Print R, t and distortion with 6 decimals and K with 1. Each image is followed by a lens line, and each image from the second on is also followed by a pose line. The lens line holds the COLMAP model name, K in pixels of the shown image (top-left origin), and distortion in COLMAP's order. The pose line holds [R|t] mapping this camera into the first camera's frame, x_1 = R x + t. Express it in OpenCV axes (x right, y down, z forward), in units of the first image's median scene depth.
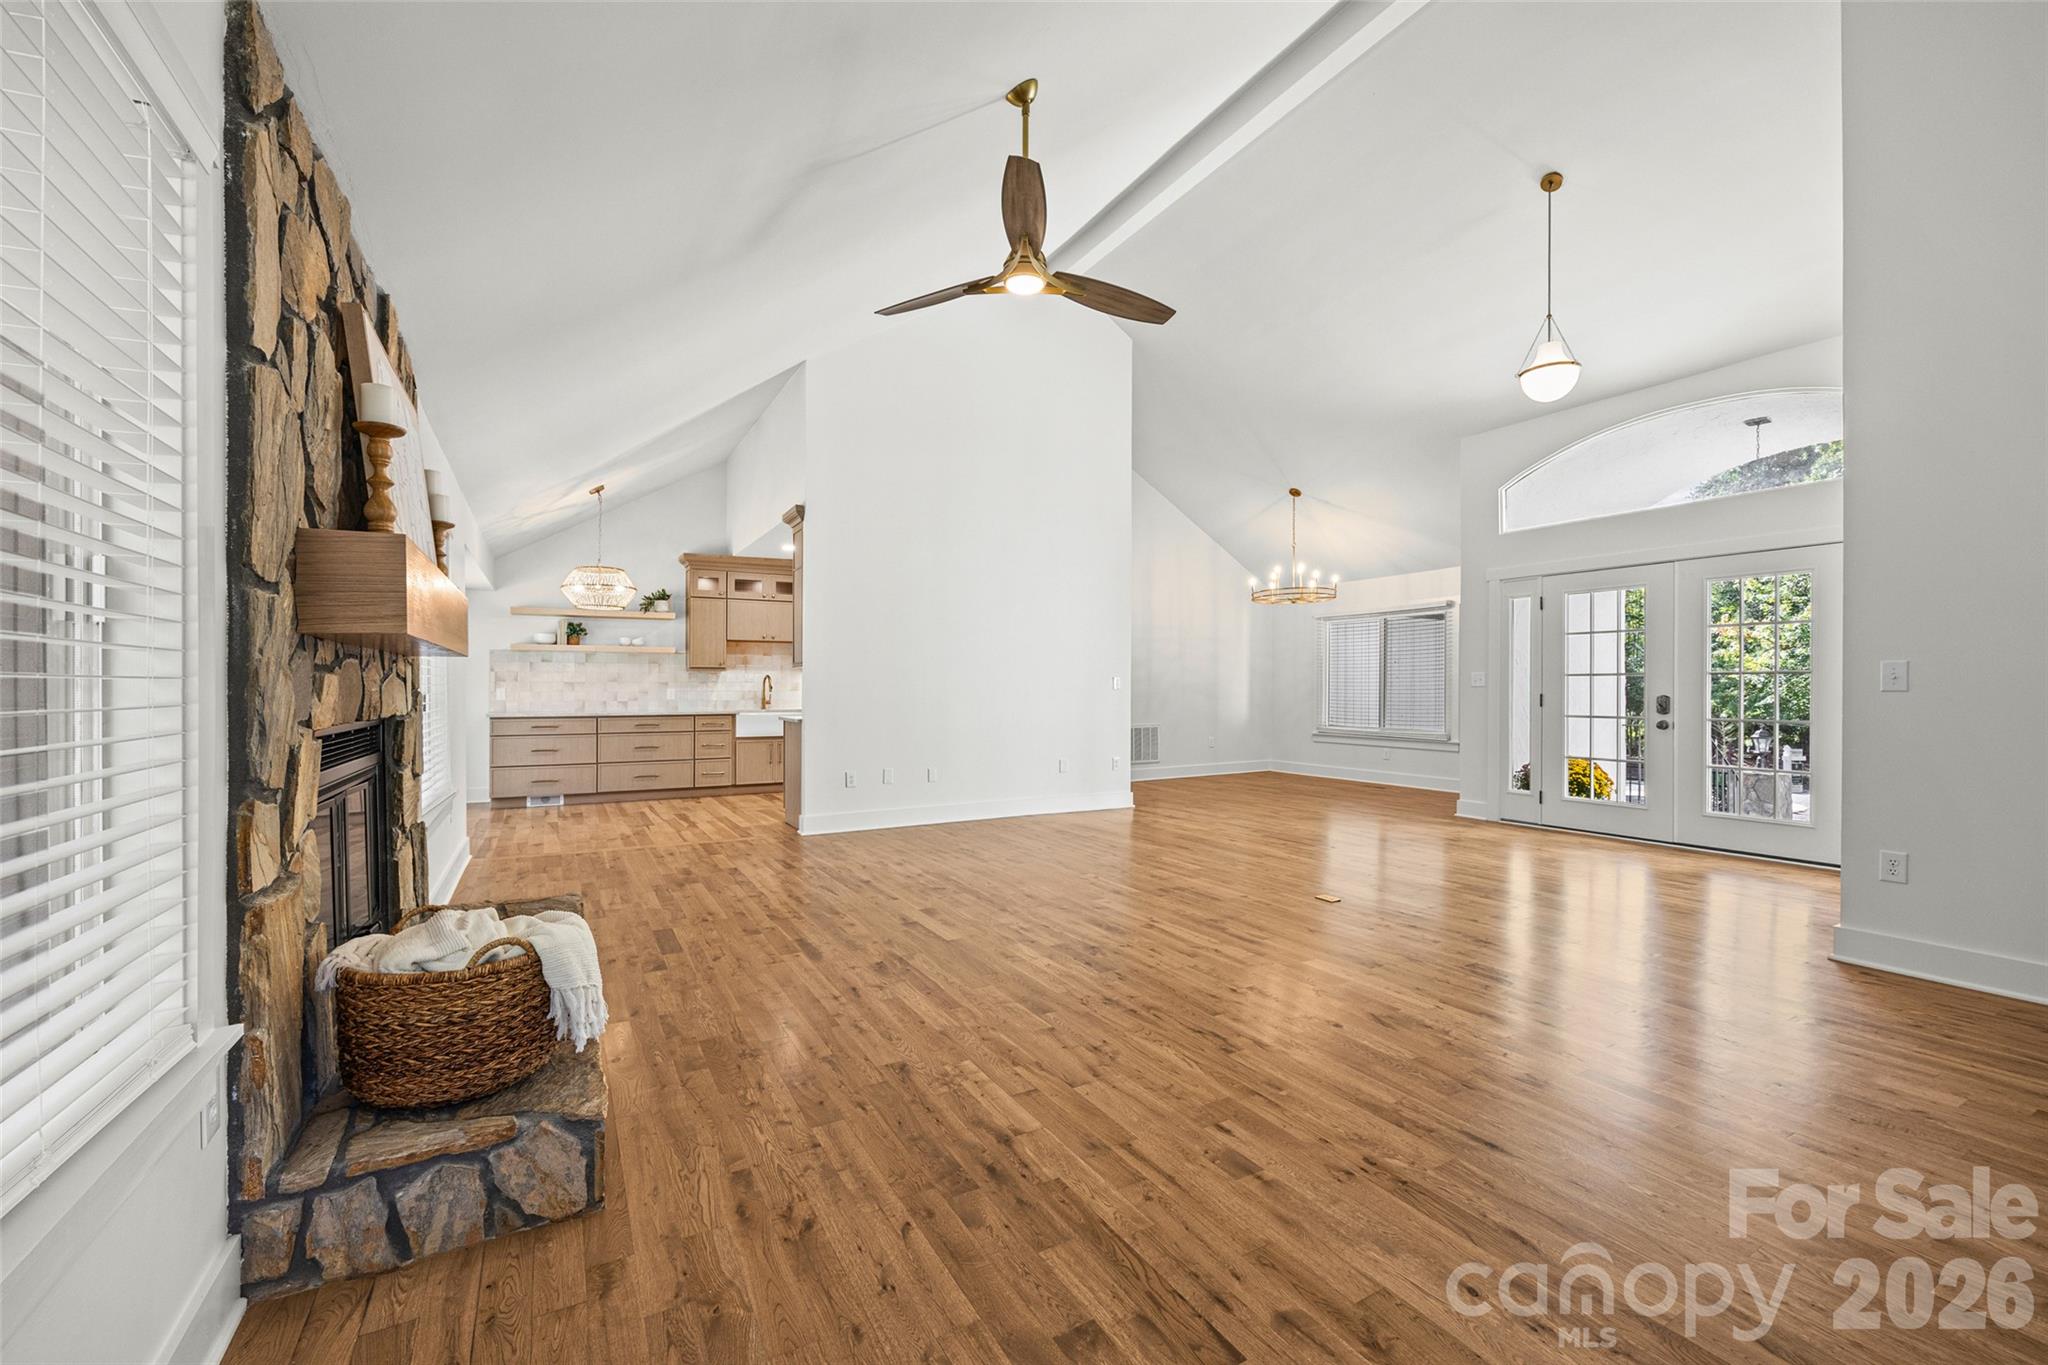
lens RADIAL K [[797.5, 0, 1012.3], [0, 797.5, 689.2], [0, 0, 1]] dist [0.002344, 0.000233]
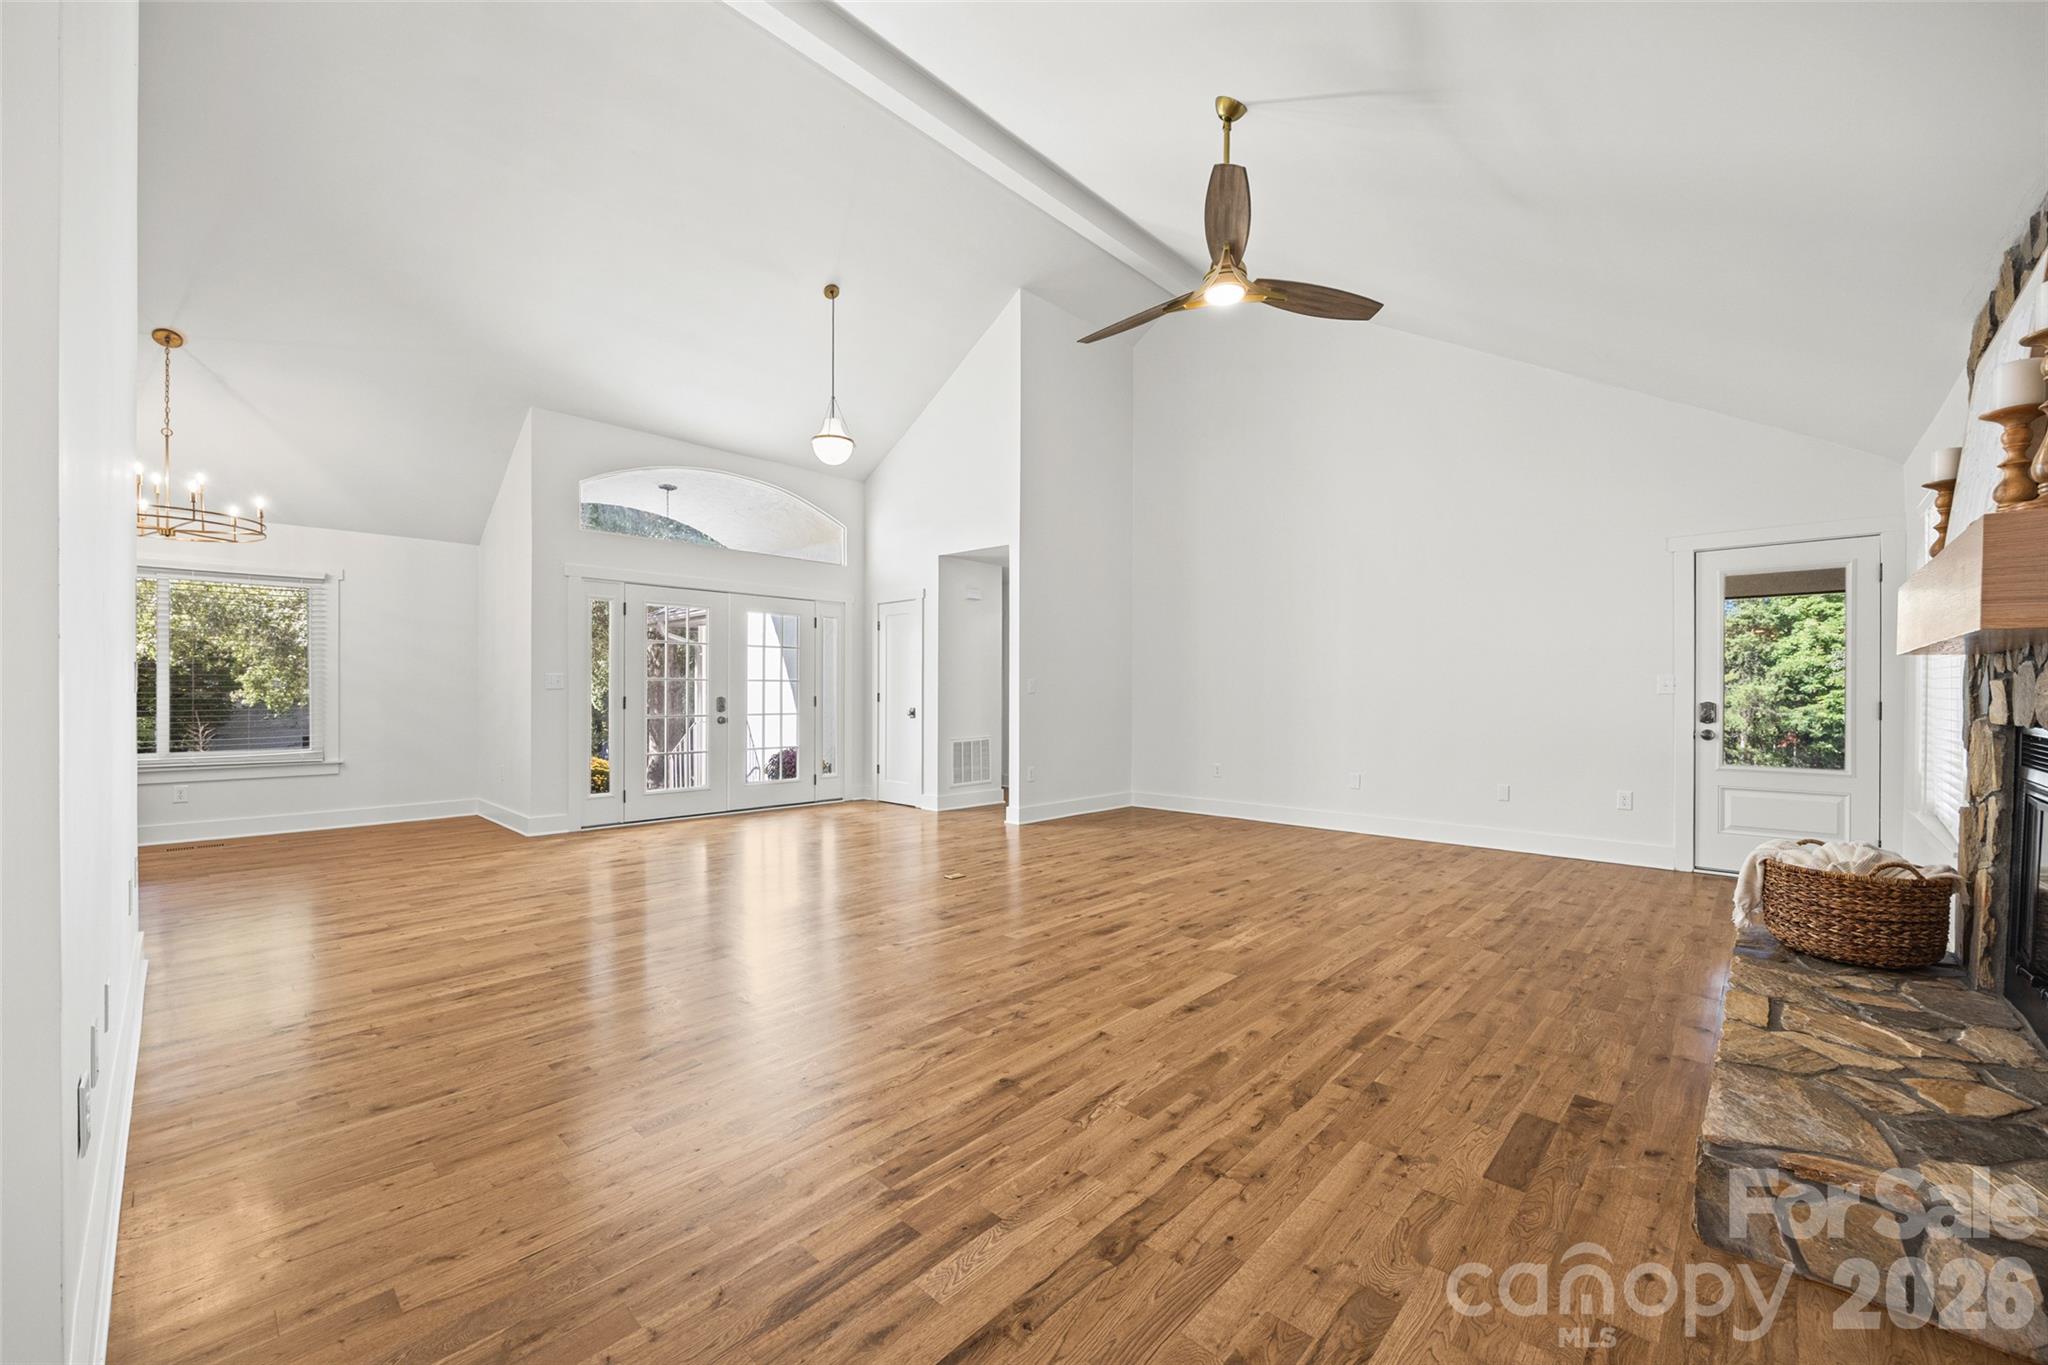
lens RADIAL K [[797.5, 0, 1011.7], [0, 797.5, 695.0], [0, 0, 1]] dist [0.002344, 0.000233]
pose [[-0.282528, -0.002147, 0.959257, -0.848549], [-0.003373, 0.999994, 0.001244, 0.003197], [-0.959253, -0.002884, -0.282534, 1.474796]]
